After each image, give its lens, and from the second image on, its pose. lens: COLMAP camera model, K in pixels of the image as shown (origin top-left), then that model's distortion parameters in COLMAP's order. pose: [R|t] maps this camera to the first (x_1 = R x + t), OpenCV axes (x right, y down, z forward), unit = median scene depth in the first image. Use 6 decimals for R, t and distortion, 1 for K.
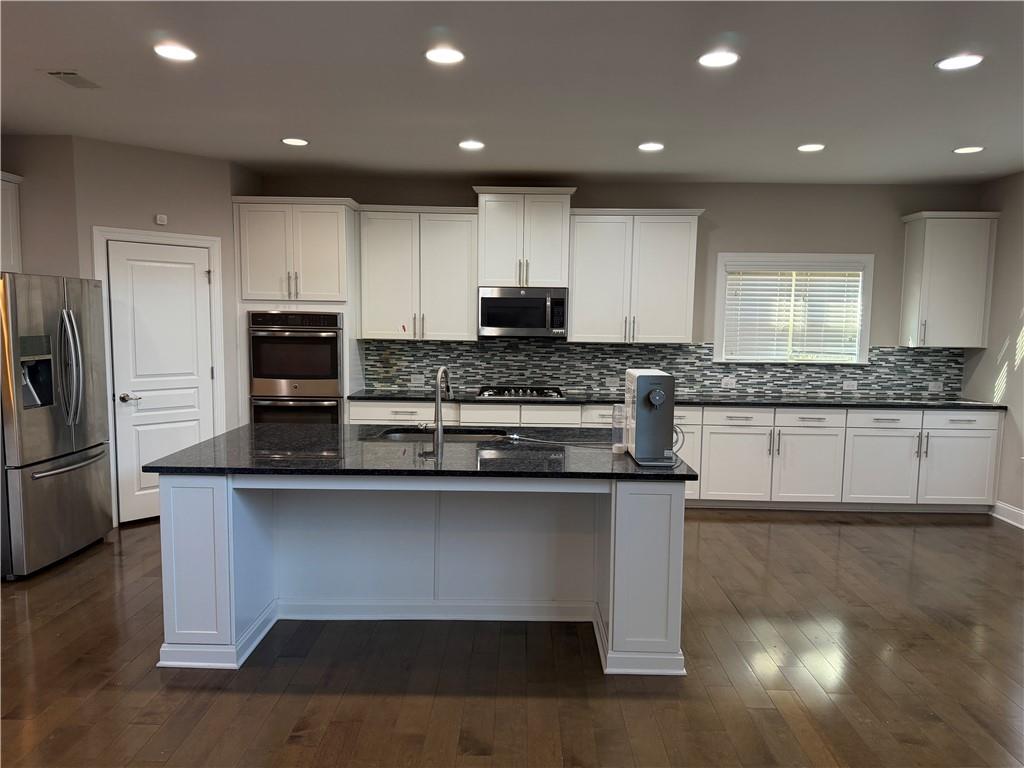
lens RADIAL K [[718.1, 0, 514.2], [0, 718.1, 399.1], [0, 0, 1]] dist [0.004295, -0.017341]
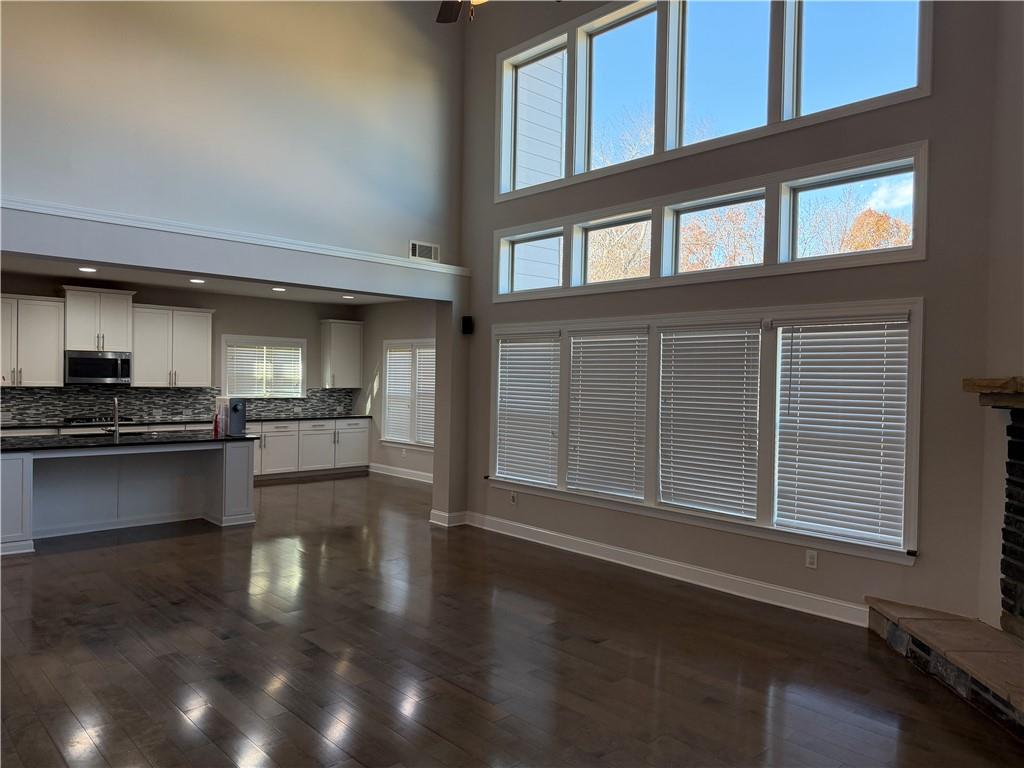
lens RADIAL K [[718.1, 0, 513.2], [0, 718.1, 385.4], [0, 0, 1]] dist [0.004295, -0.017341]
pose [[0.716400, -0.007046, 0.697654, -0.405474], [0.068430, 0.995837, -0.060211, 0.065887], [-0.694326, 0.090876, 0.713900, -0.672950]]
